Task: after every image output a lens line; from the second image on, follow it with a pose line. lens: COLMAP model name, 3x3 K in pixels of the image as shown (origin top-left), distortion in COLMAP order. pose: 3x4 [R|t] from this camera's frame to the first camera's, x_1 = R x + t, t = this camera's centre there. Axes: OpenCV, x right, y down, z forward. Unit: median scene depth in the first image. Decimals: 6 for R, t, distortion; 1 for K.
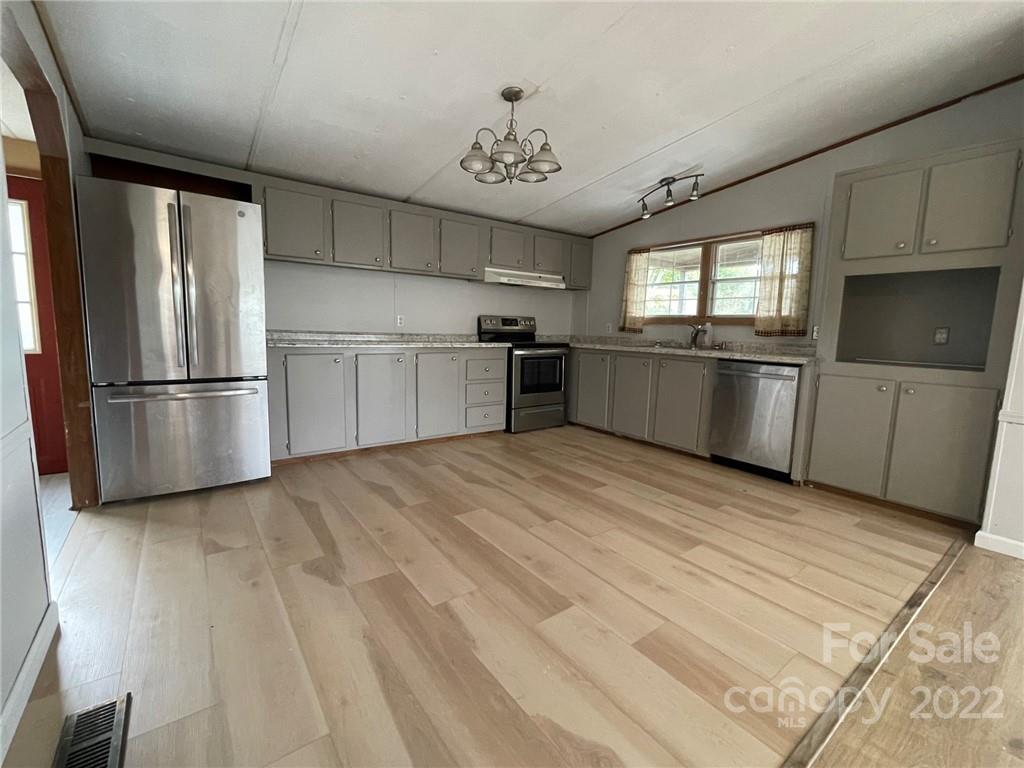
lens RADIAL K [[442.0, 0, 512.0], [0, 442.0, 384.0], [0, 0, 1]] dist [0.000878, -0.000028]
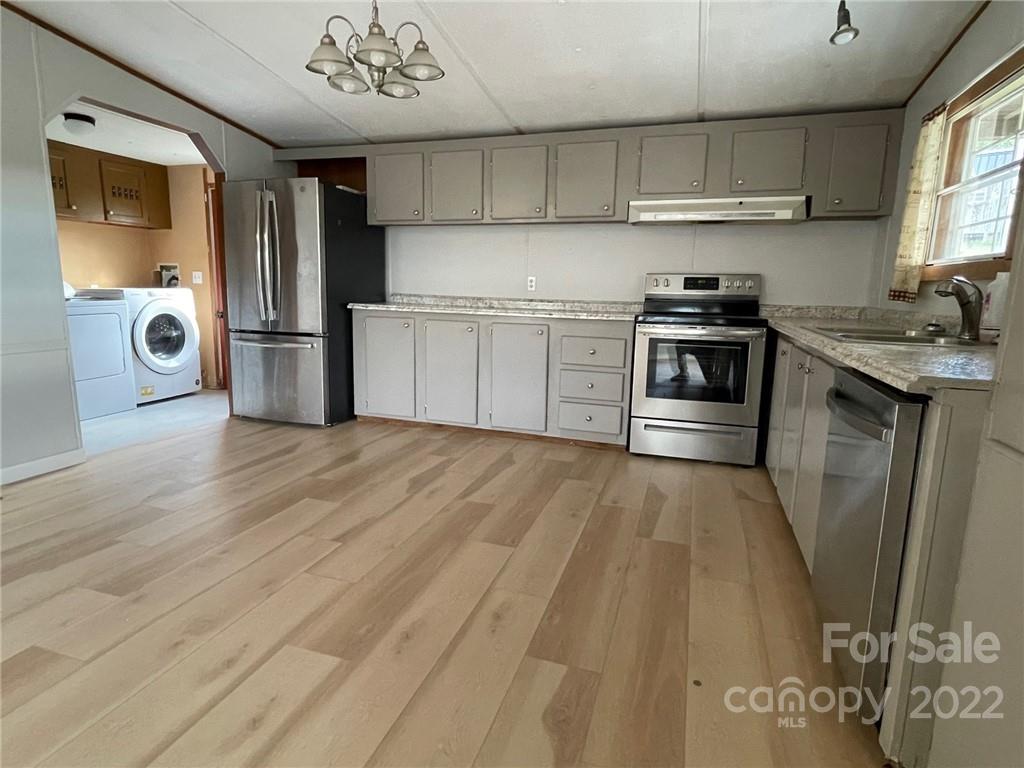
lens RADIAL K [[552.4, 0, 512.0], [0, 552.4, 384.0], [0, 0, 1]] dist [-0.005993, -0.001043]
pose [[0.572168, 0.124645, -0.810609, 0.710186], [-0.111547, 0.991026, 0.073651, -0.039747], [0.812515, 0.048280, 0.580937, 0.495430]]
